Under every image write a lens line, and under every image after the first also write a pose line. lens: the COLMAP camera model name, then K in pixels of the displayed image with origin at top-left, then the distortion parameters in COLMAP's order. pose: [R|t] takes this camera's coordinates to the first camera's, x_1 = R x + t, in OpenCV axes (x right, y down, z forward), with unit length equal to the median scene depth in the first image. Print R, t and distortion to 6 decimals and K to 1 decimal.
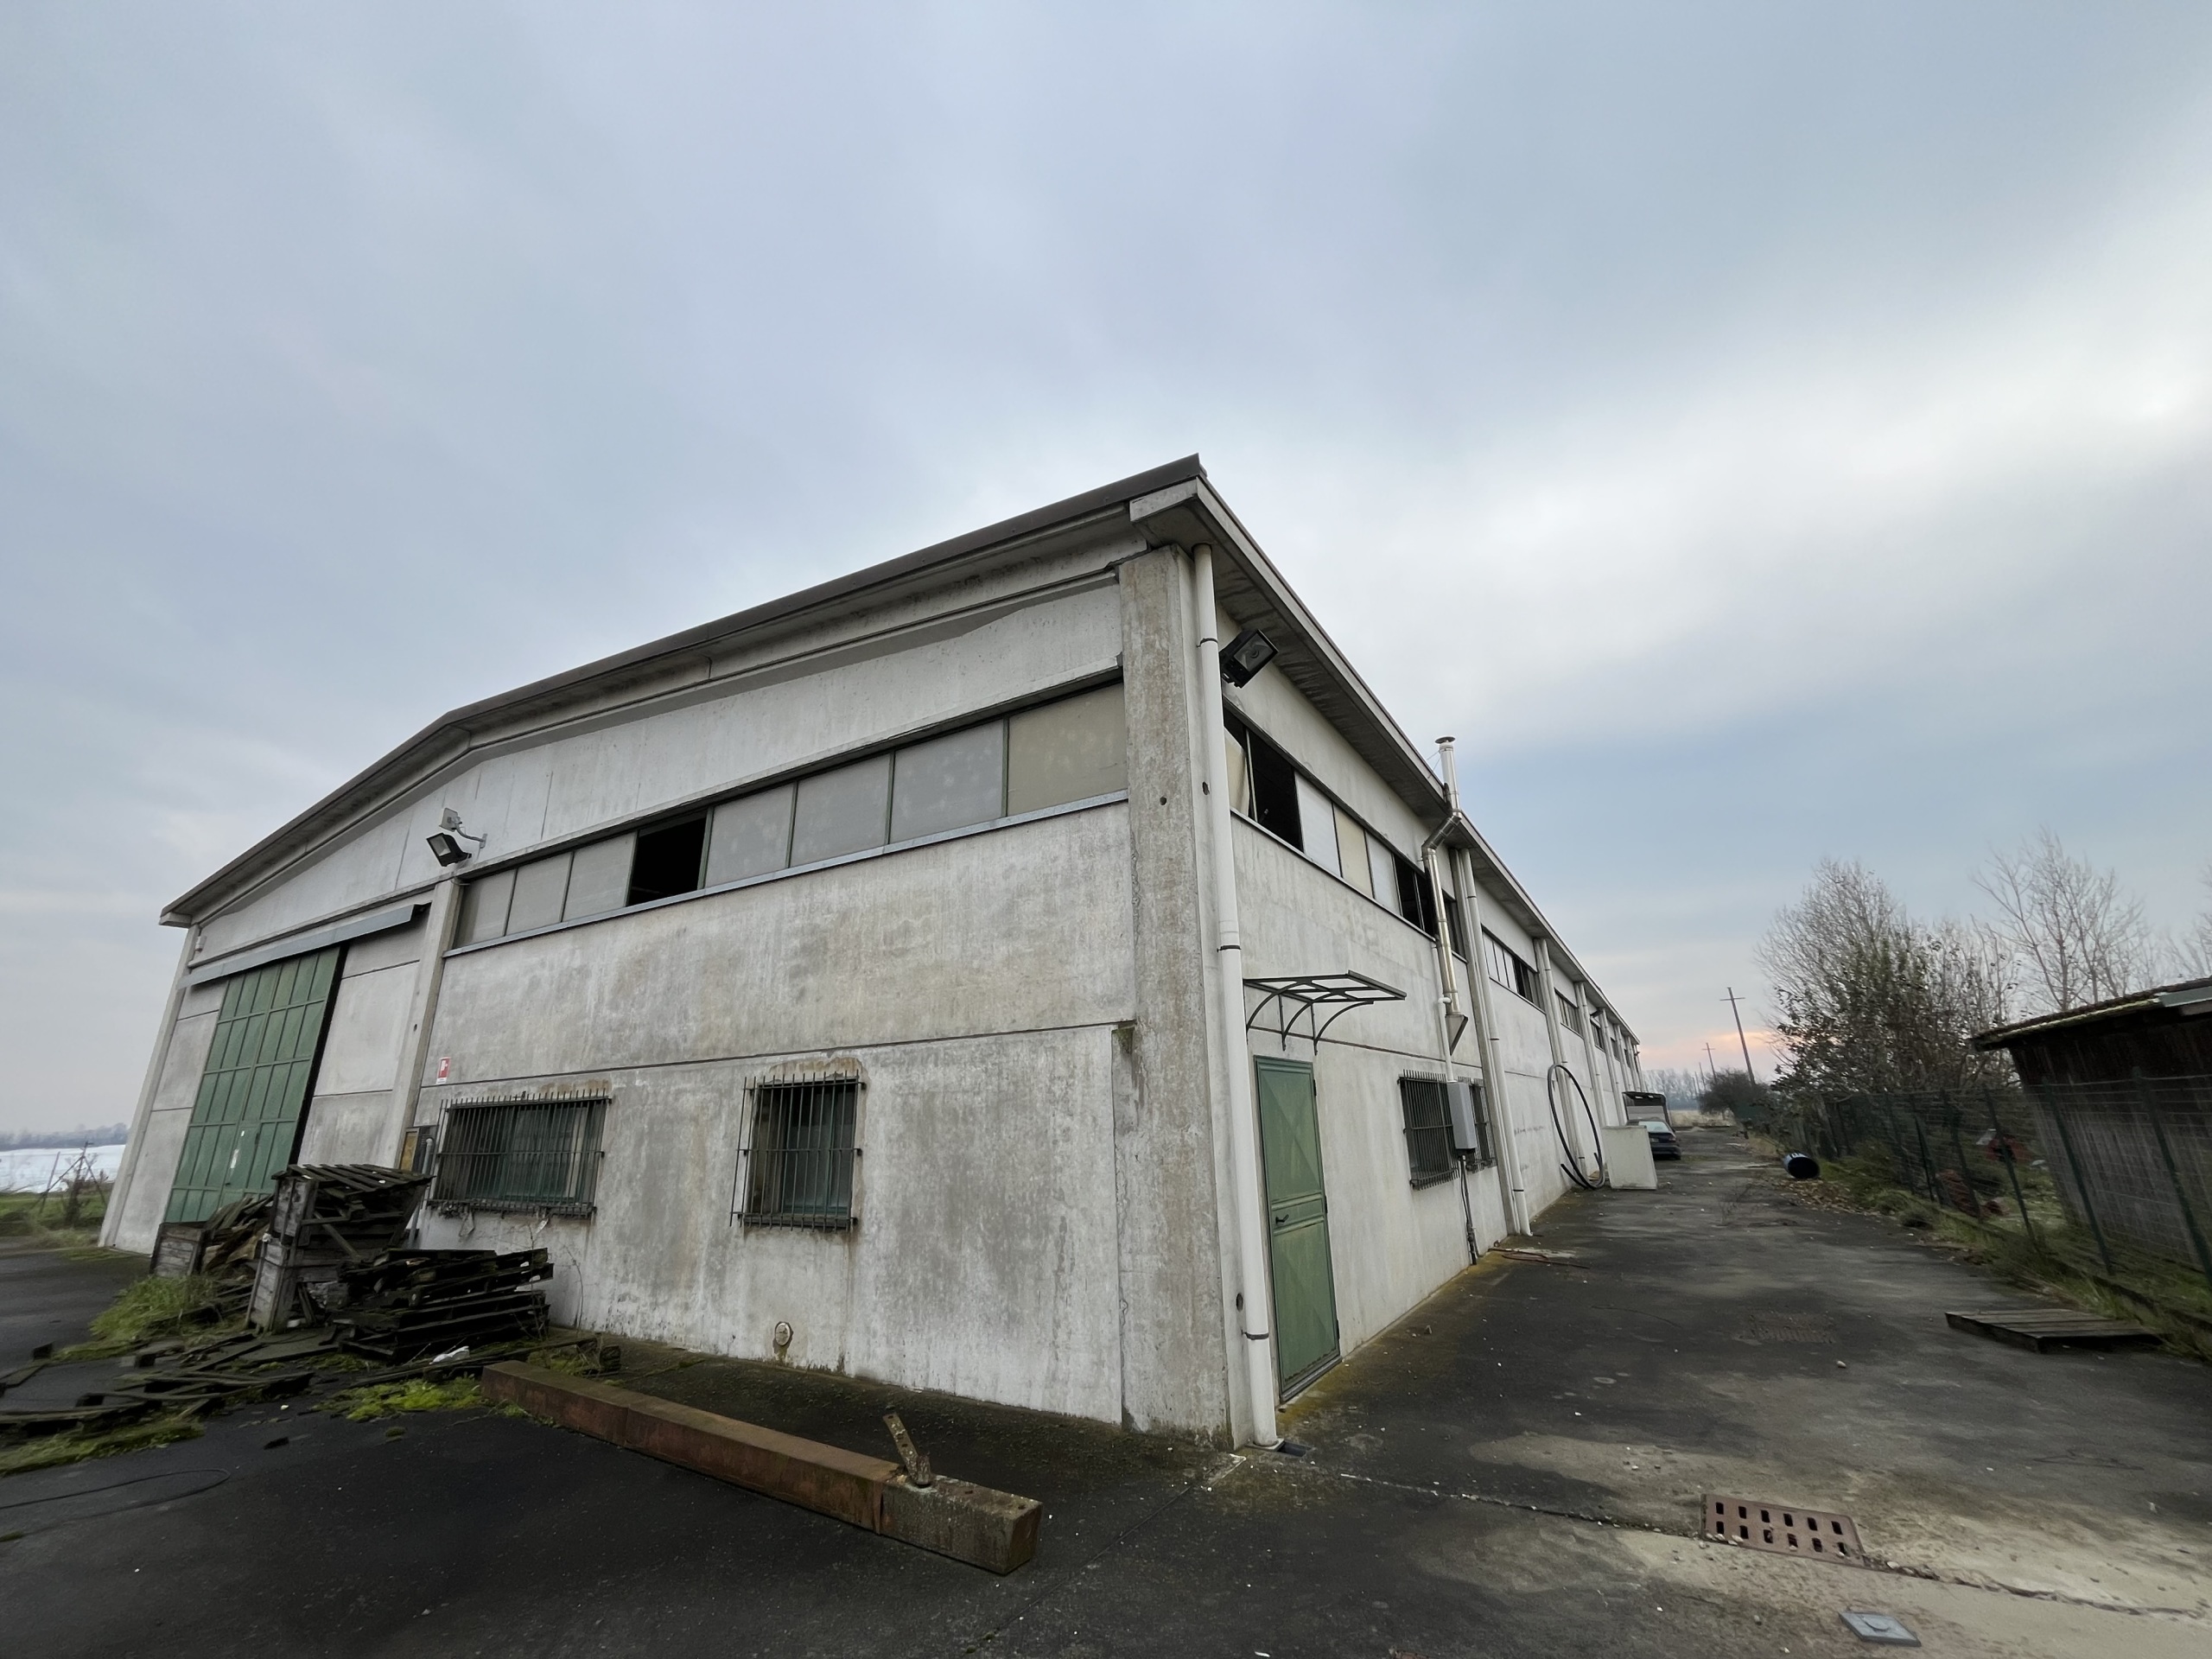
lens RADIAL K [[890.4, 0, 1095.6], [0, 890.4, 835.2], [0, 0, 1]] dist [-0.001501, -0.000155]
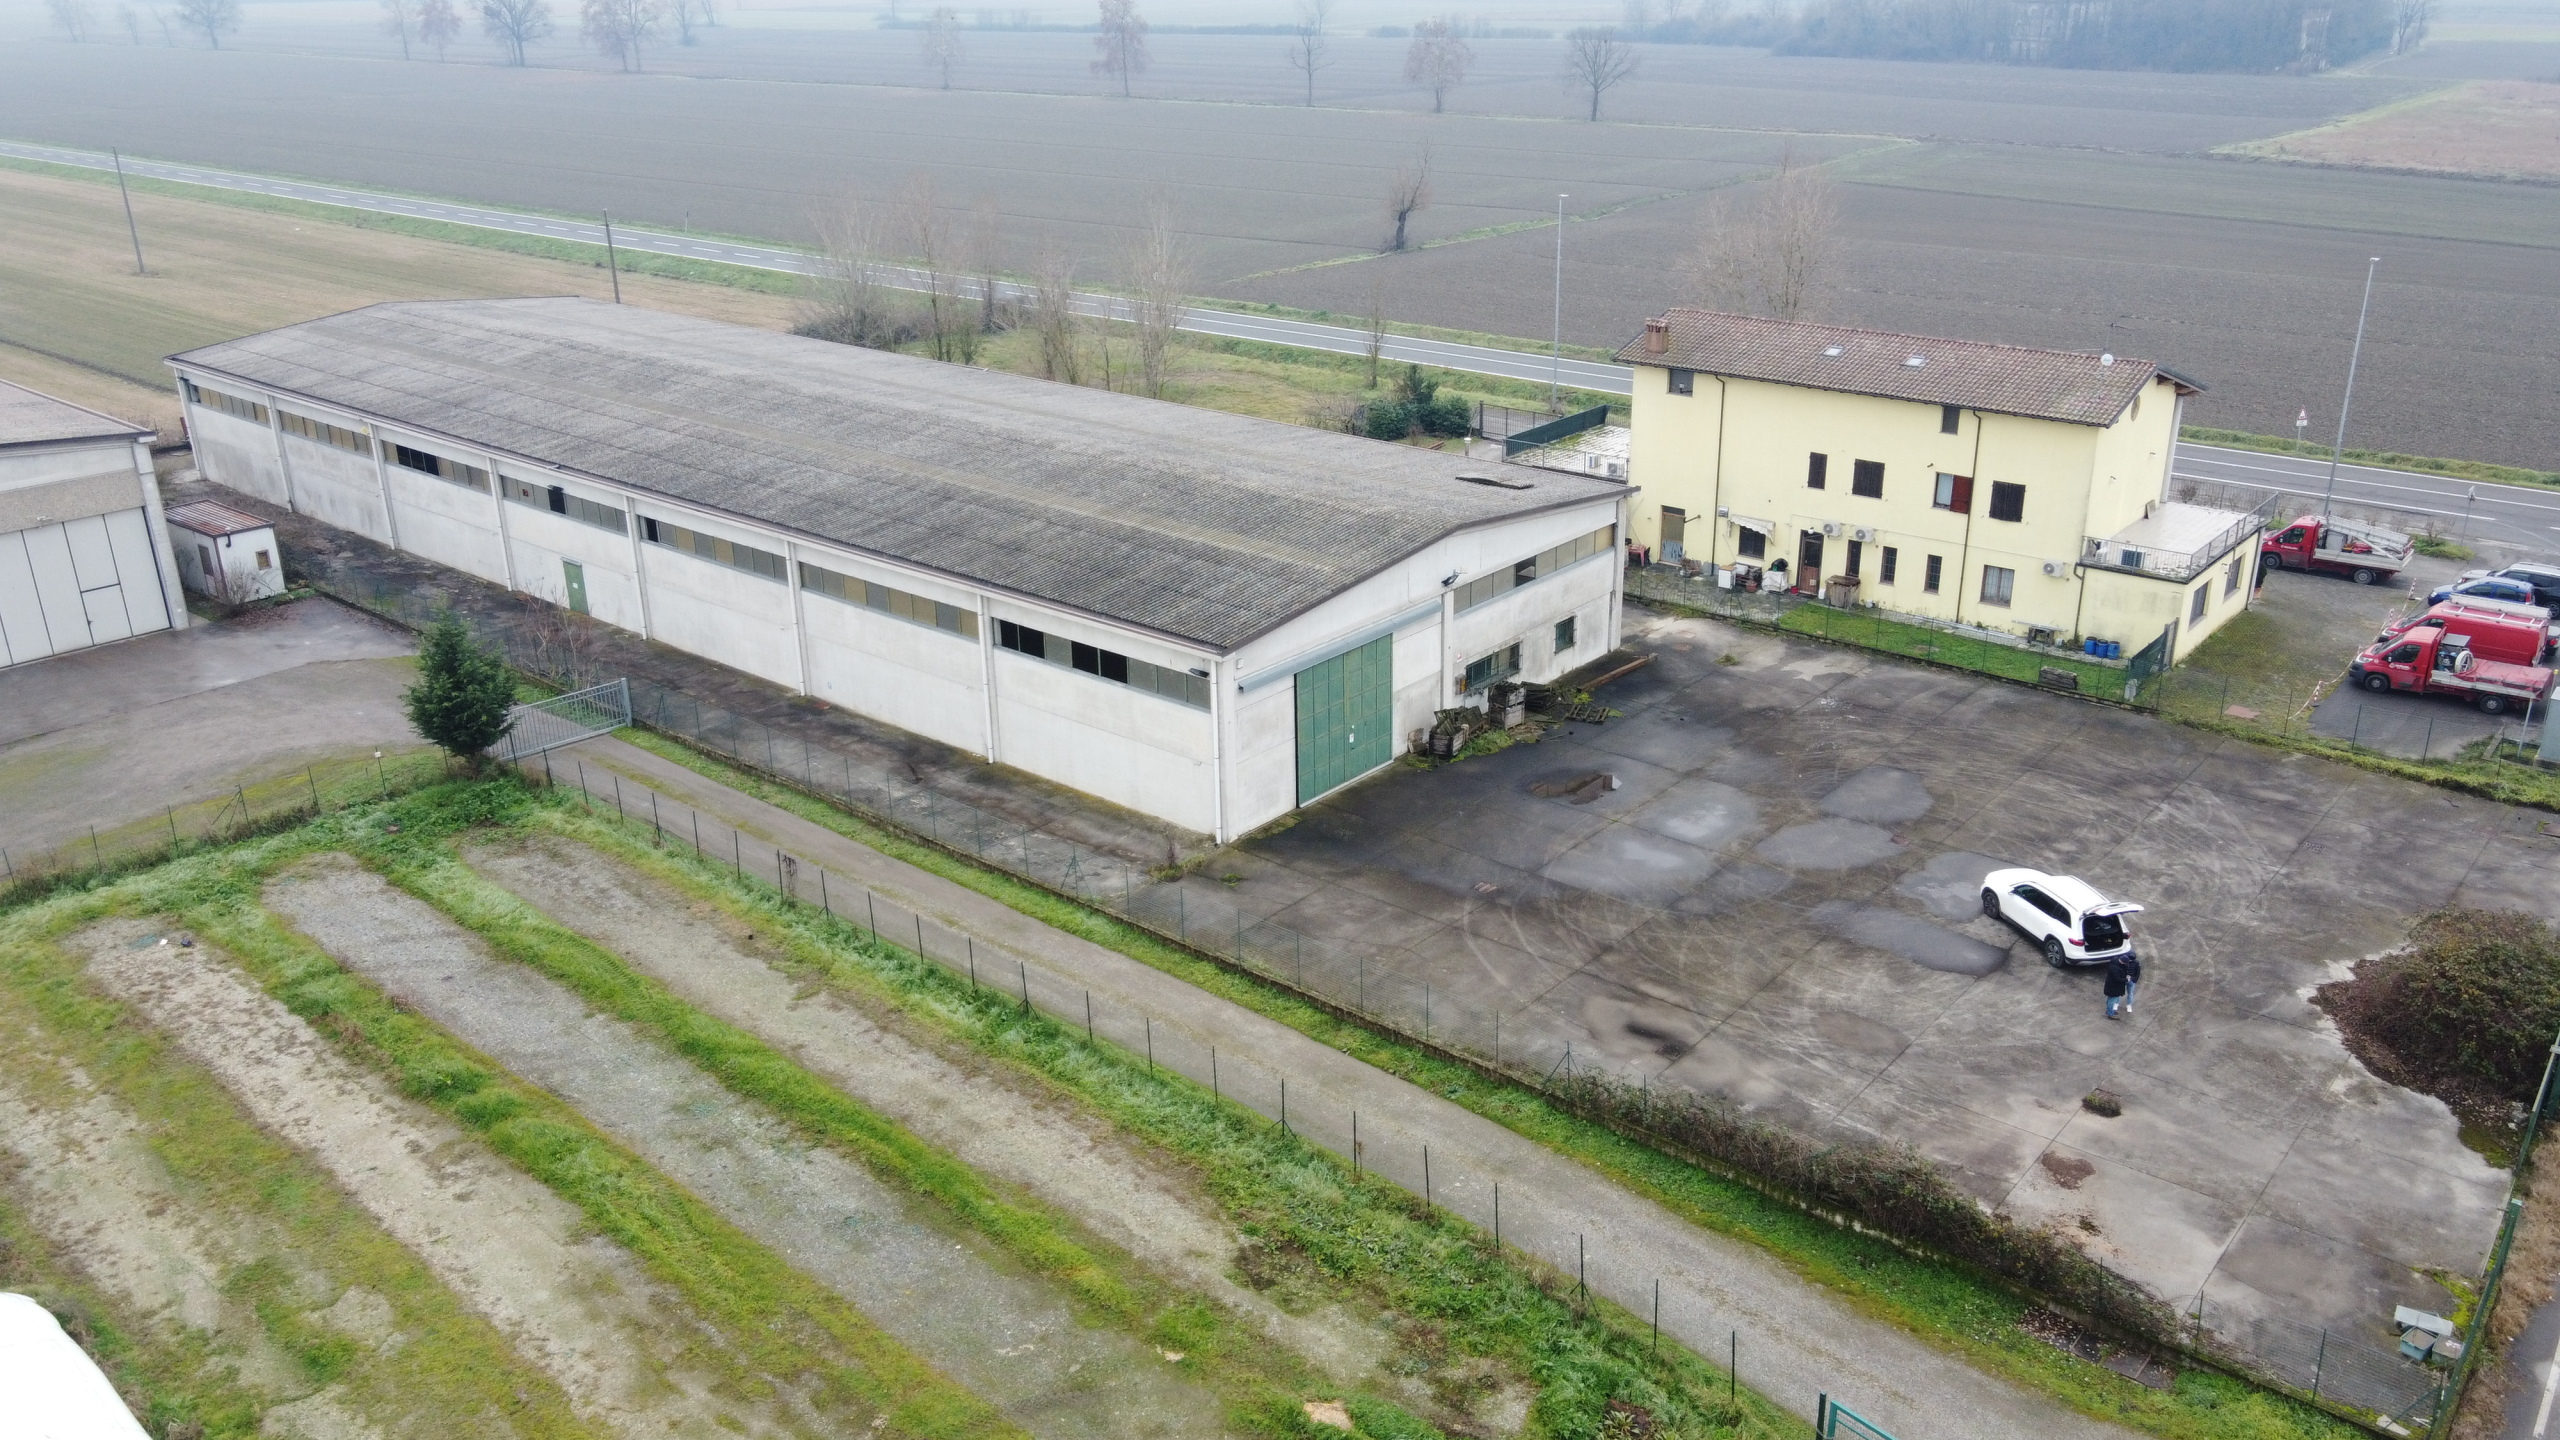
lens RADIAL K [[1963.0, 0, 1295.5], [0, 1963.0, 715.8], [0, 0, 1]] dist [-0.005846, 0.037856]
pose [[0.139524, -0.338951, 0.930401, -9.144698], [-0.295391, 0.882564, 0.365821, -2.309059], [-0.945133, -0.325873, 0.023016, 1.797273]]
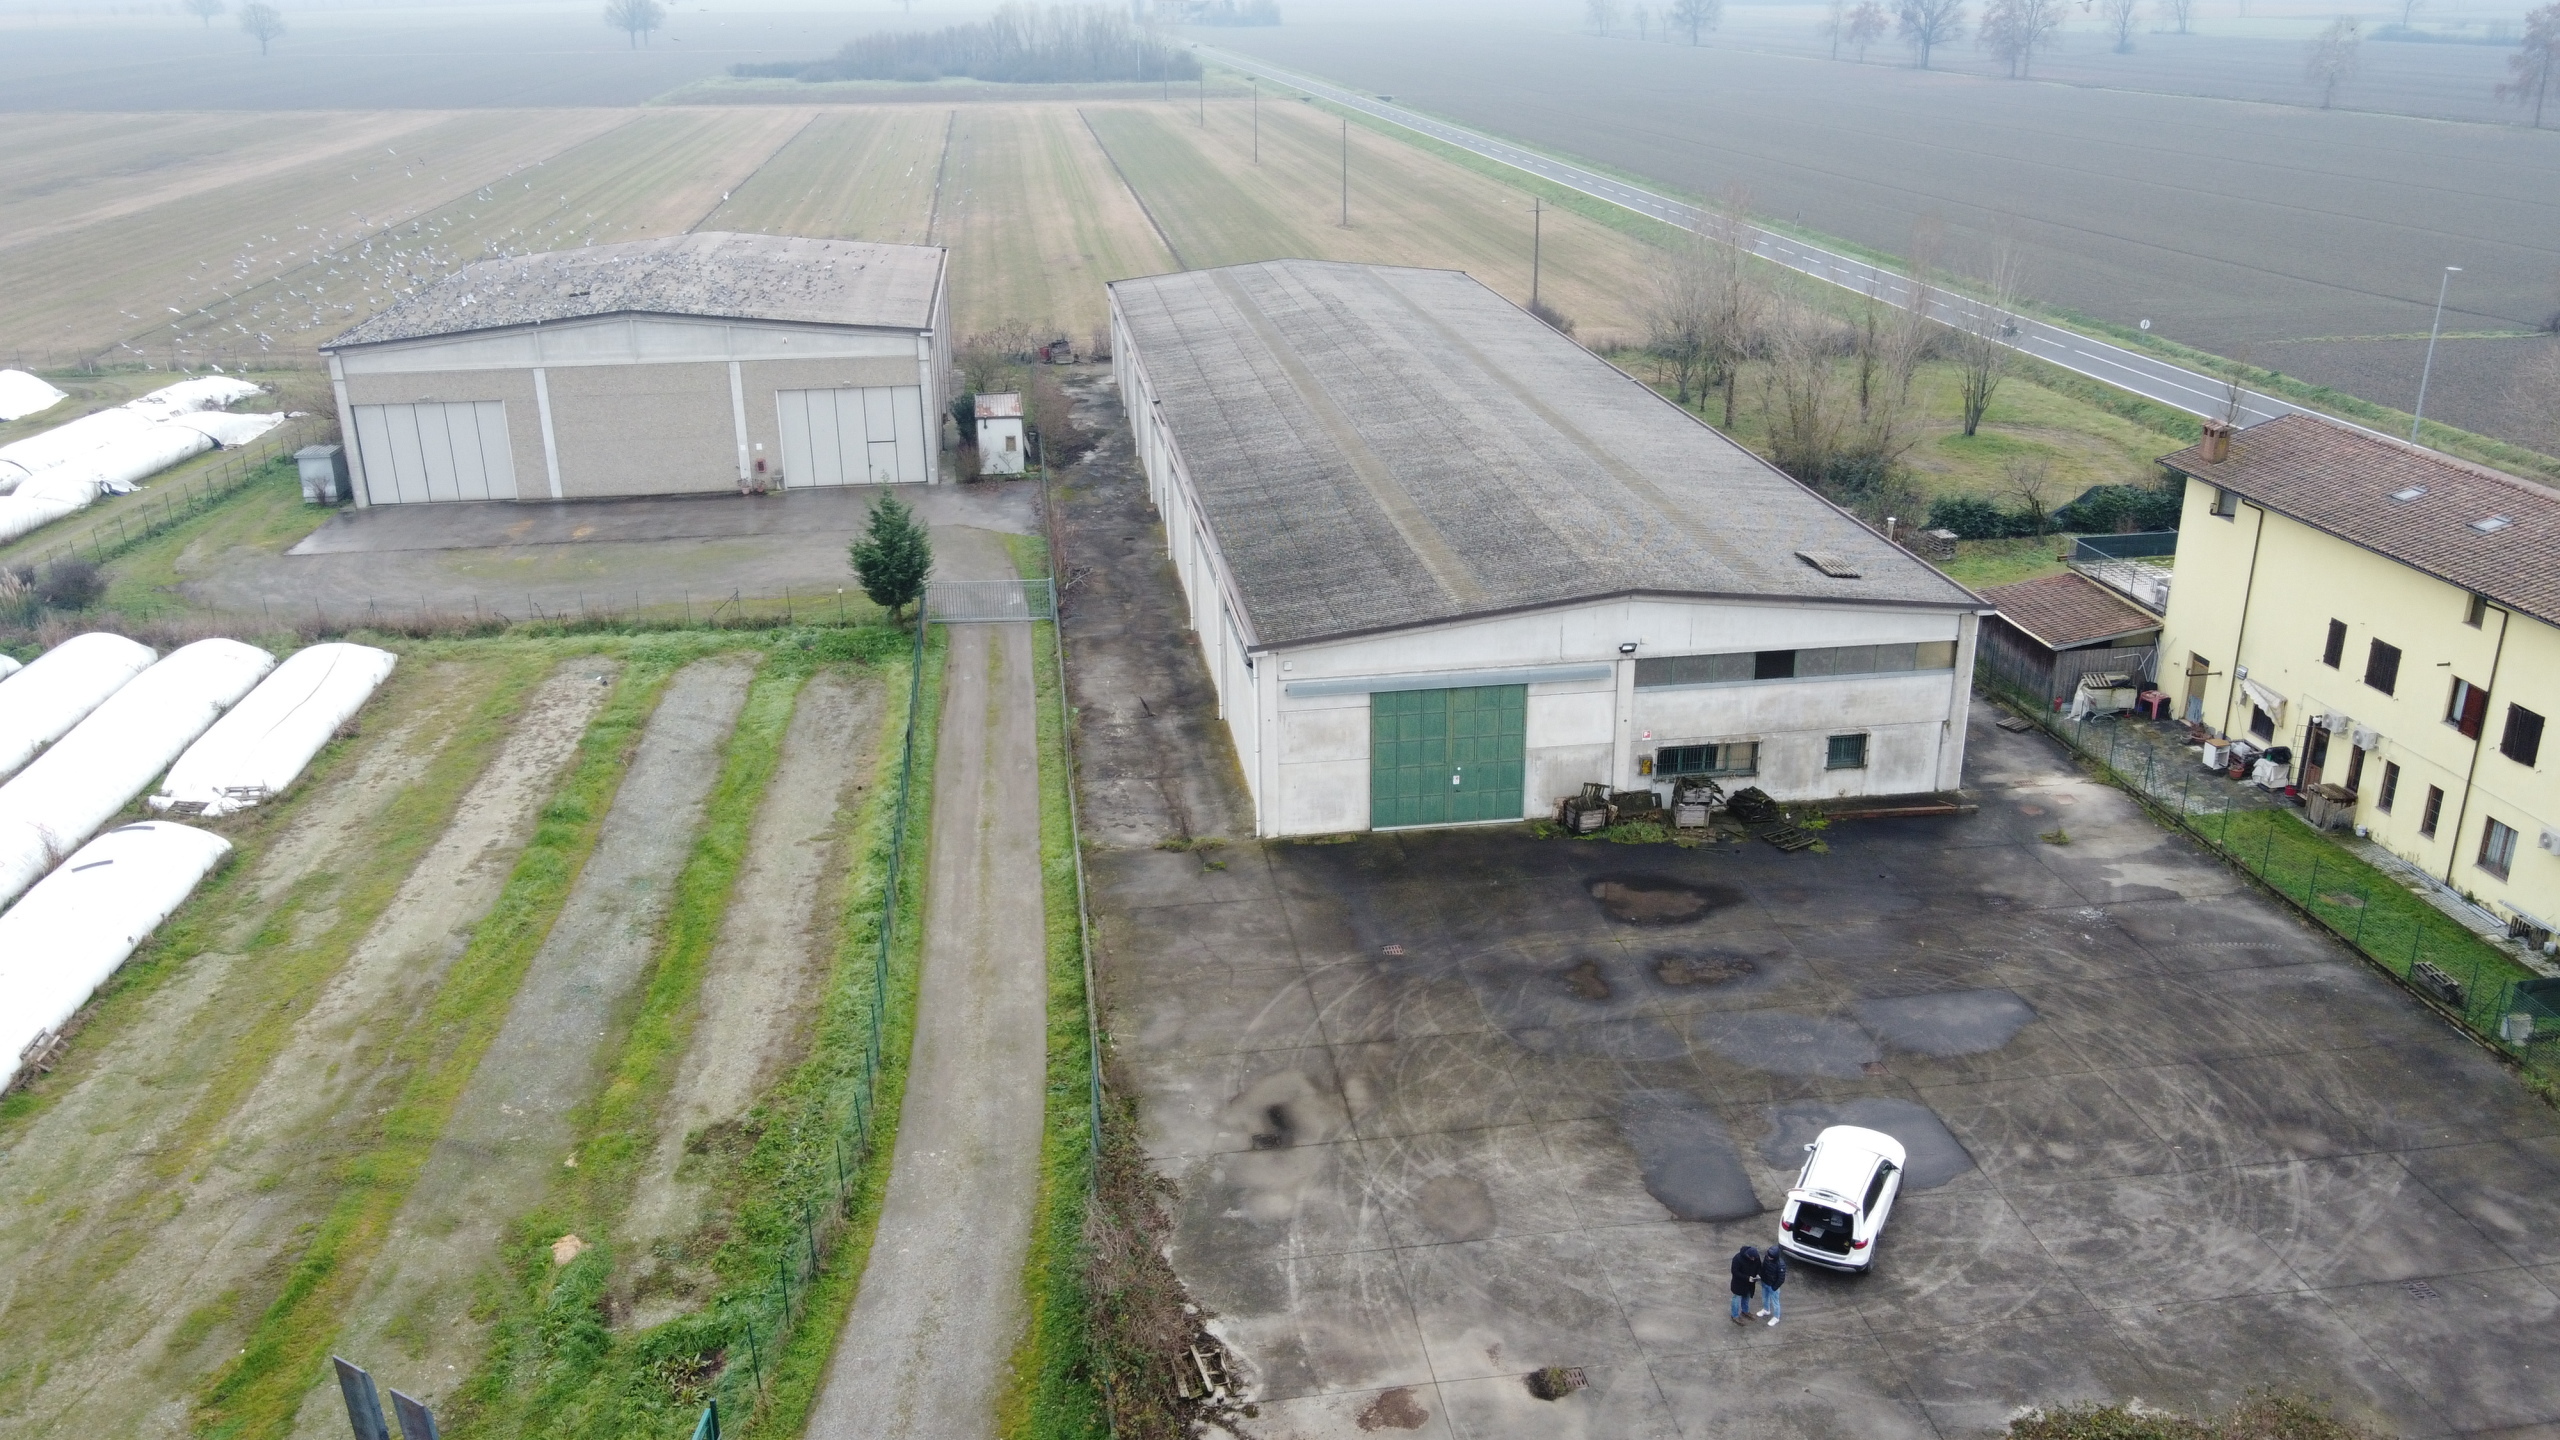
lens RADIAL K [[1963.0, 0, 1295.5], [0, 1963.0, 715.8], [0, 0, 1]] dist [-0.005846, 0.037856]
pose [[0.760332, -0.212697, 0.613723, -6.825701], [-0.210357, 0.813309, 0.542474, -3.601332], [-0.614529, -0.541561, 0.573642, -2.145715]]
